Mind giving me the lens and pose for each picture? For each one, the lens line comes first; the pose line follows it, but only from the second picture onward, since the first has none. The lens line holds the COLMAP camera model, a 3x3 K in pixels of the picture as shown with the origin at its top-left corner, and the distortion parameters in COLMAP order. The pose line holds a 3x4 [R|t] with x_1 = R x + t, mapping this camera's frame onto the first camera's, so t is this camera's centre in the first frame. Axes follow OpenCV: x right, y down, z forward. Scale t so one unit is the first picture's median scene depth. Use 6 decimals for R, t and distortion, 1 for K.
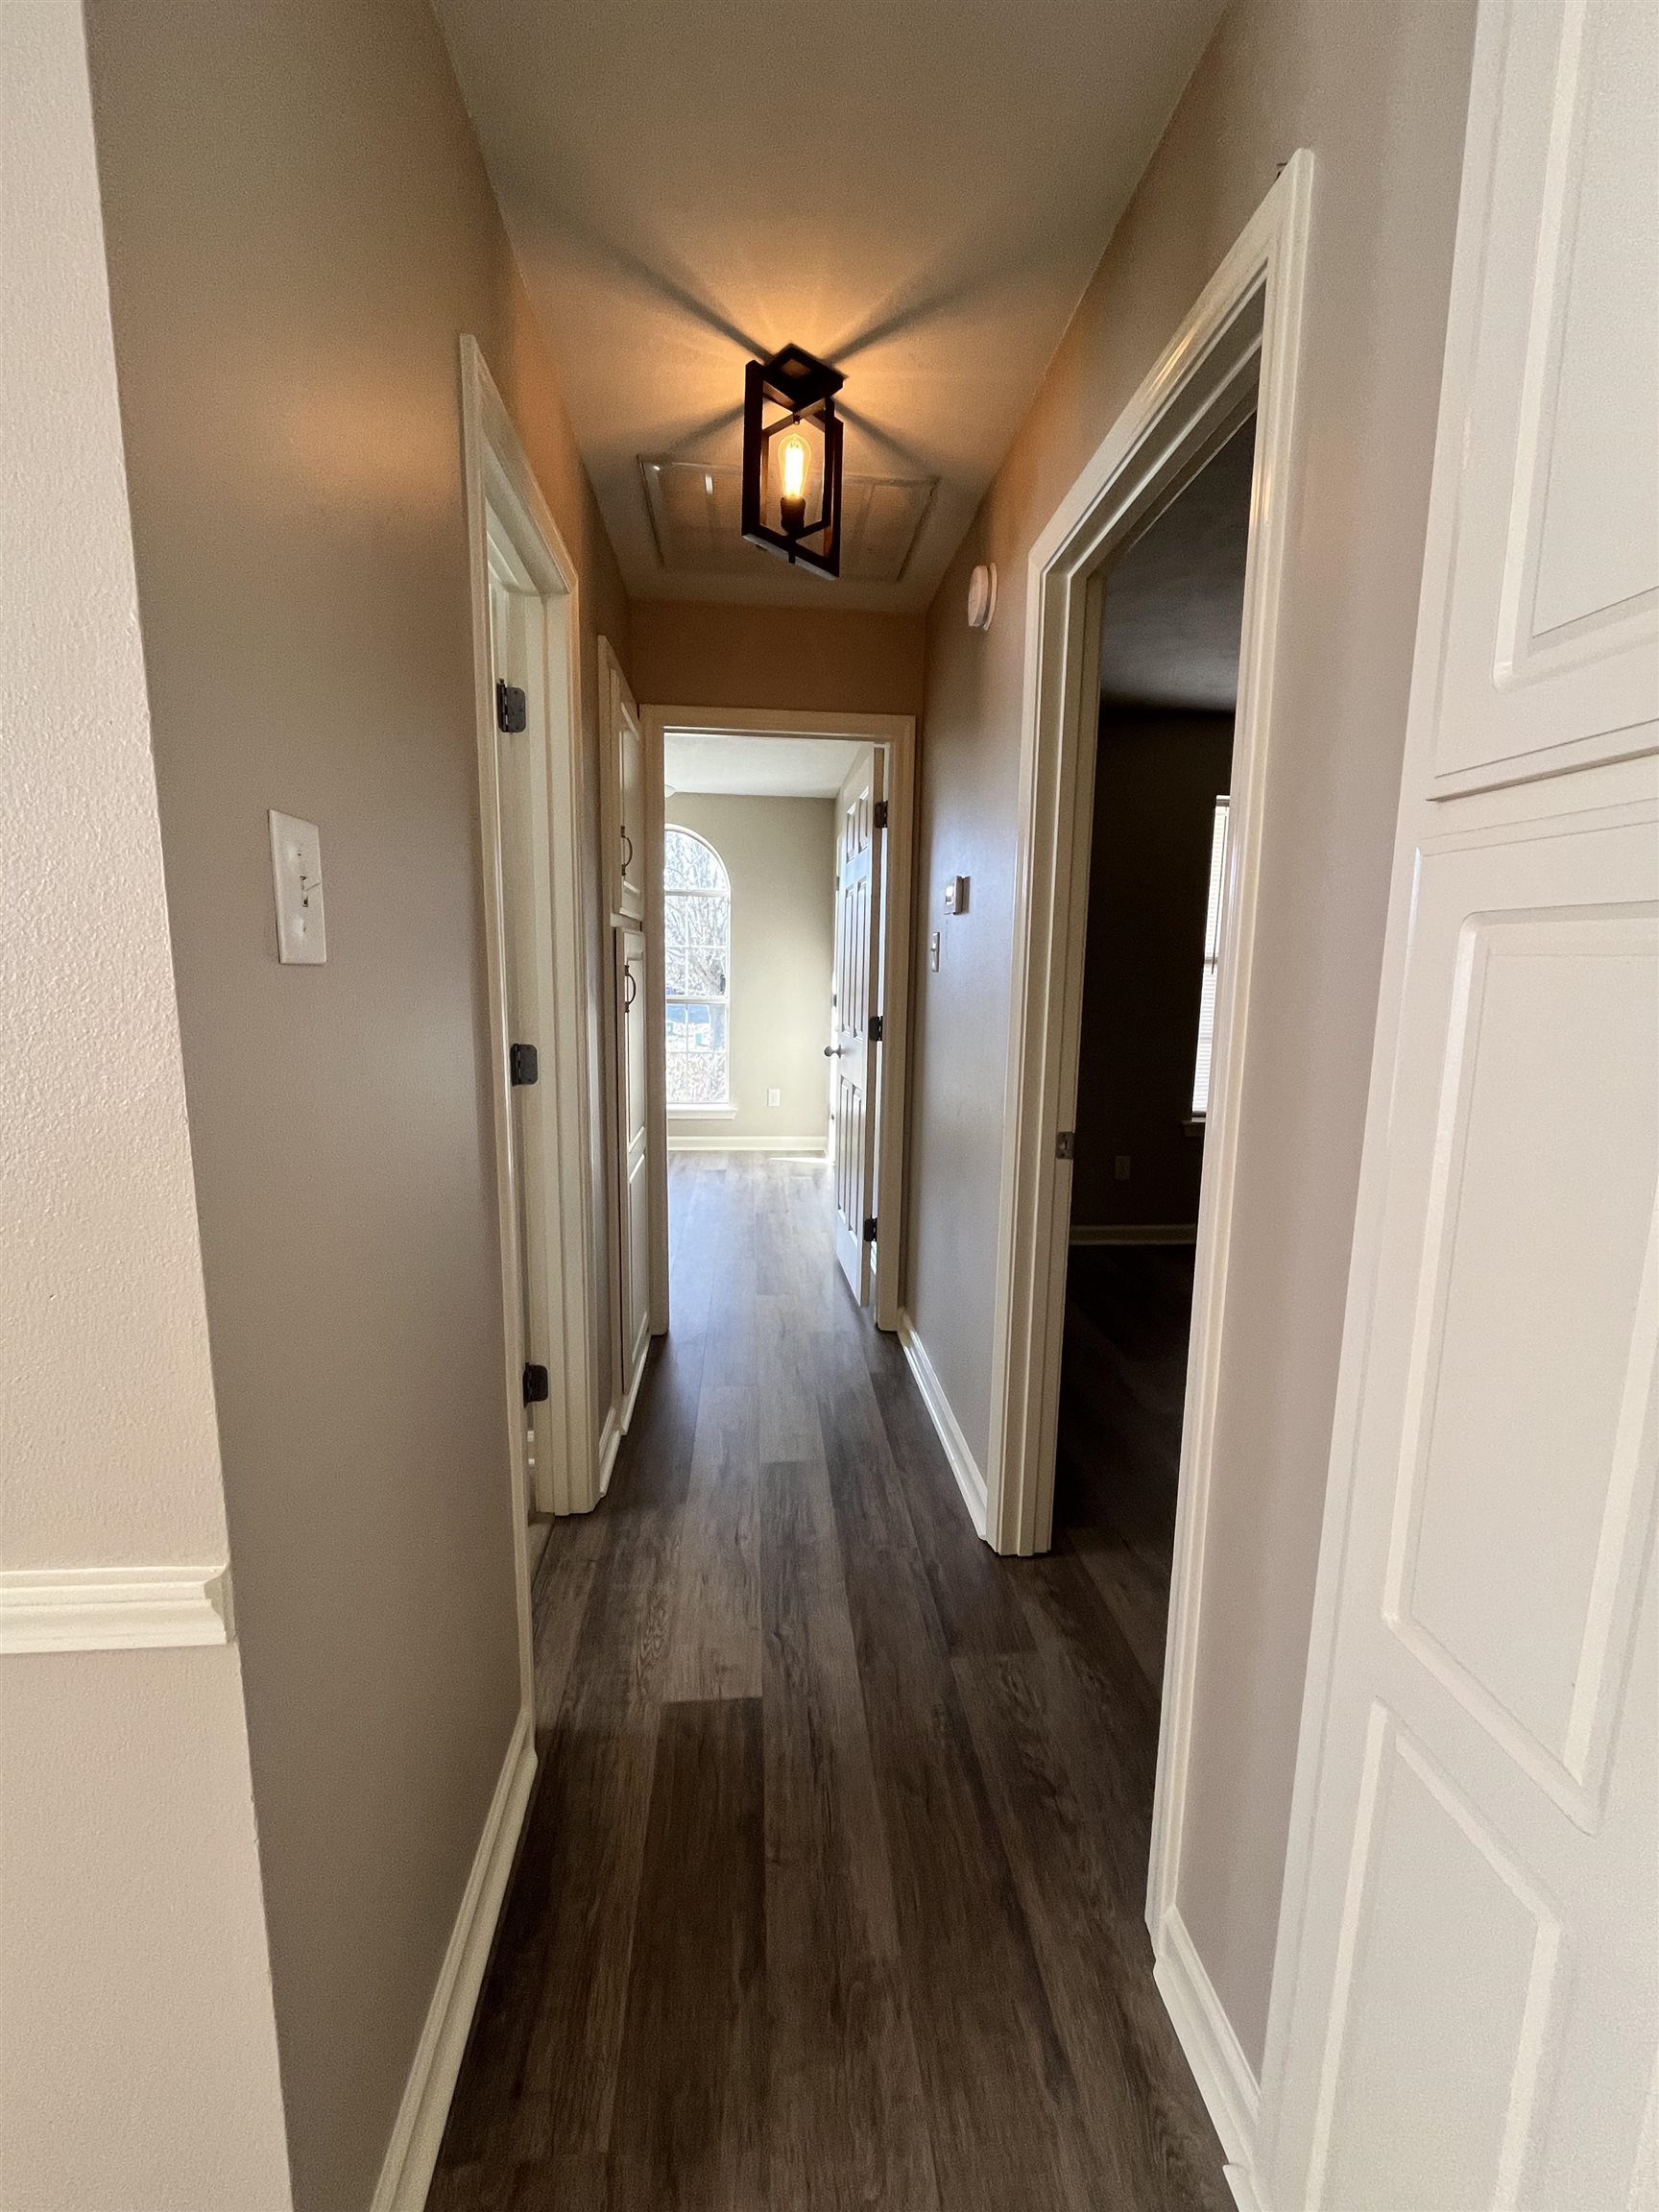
lens RADIAL K [[890.9, 0, 825.2], [0, 890.9, 1104.1], [0, 0, 1]] dist [-0.003461, -0.000238]
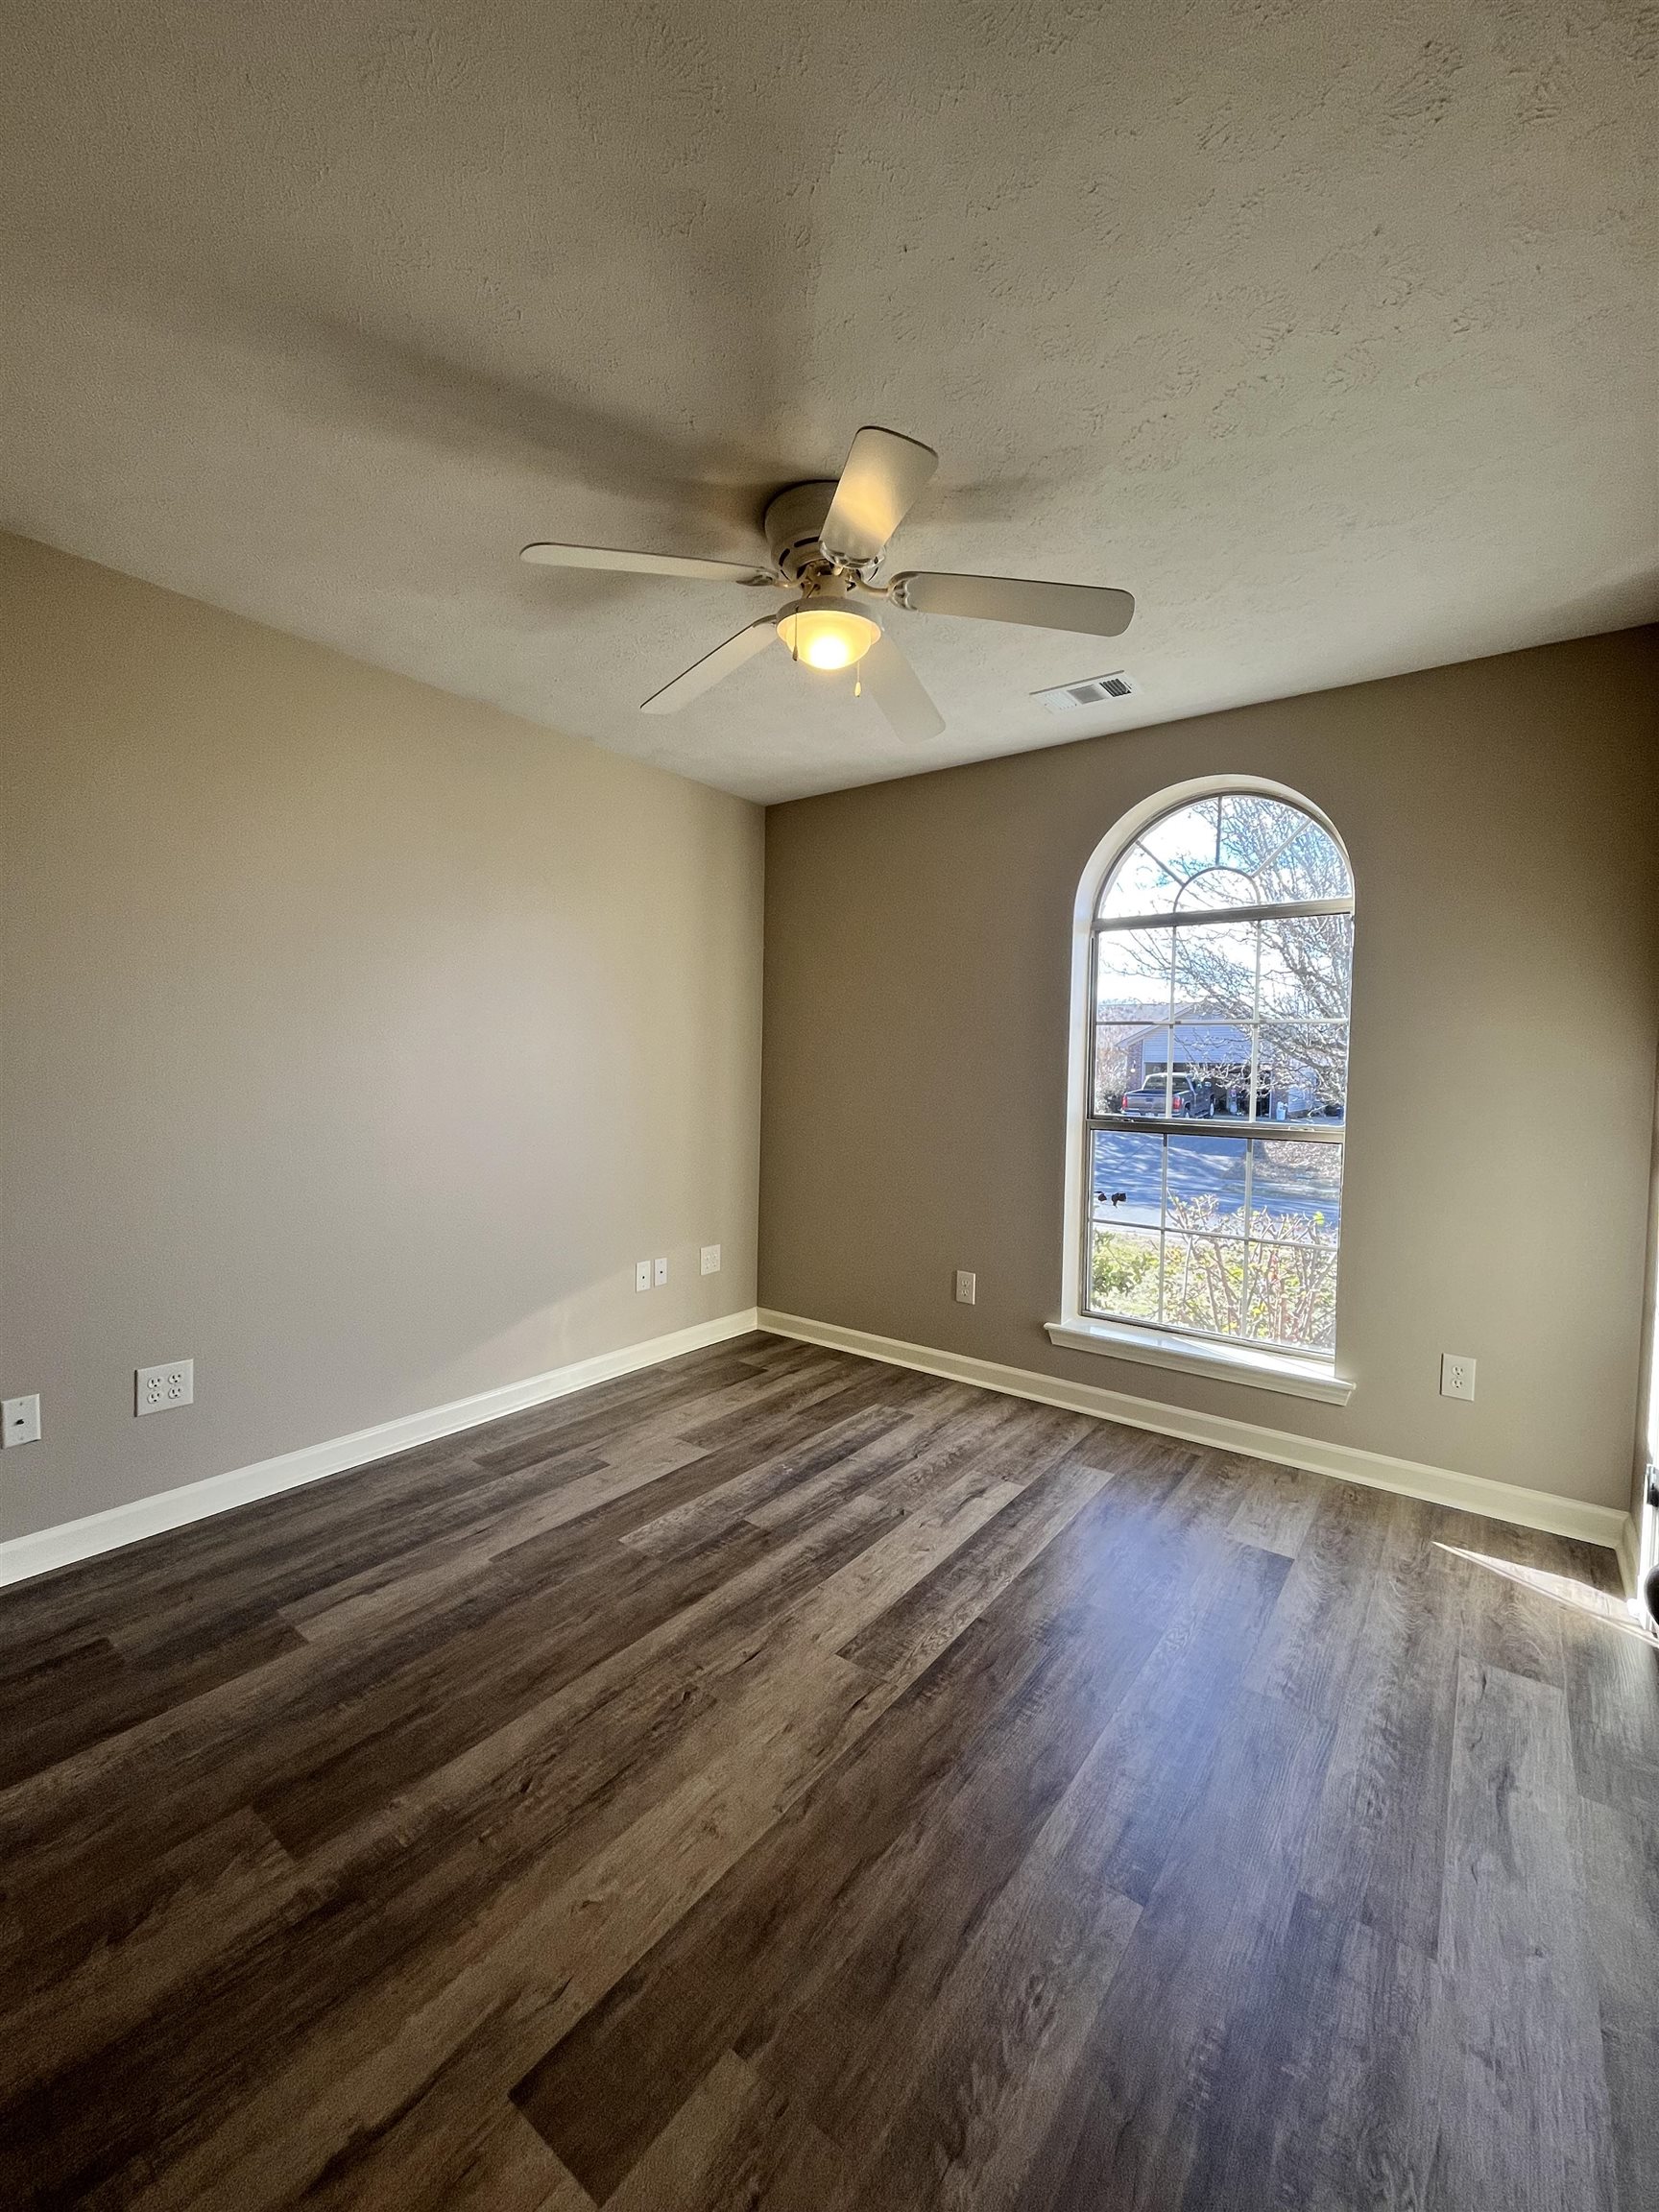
lens RADIAL K [[890.9, 0, 827.7], [0, 890.9, 1099.9], [0, 0, 1]] dist [-0.003461, -0.000238]
pose [[0.744011, 0.022477, -0.667789, -0.003819], [-0.098878, 0.992134, -0.076770, -0.077133], [0.660810, 0.123148, 0.740381, 0.511400]]
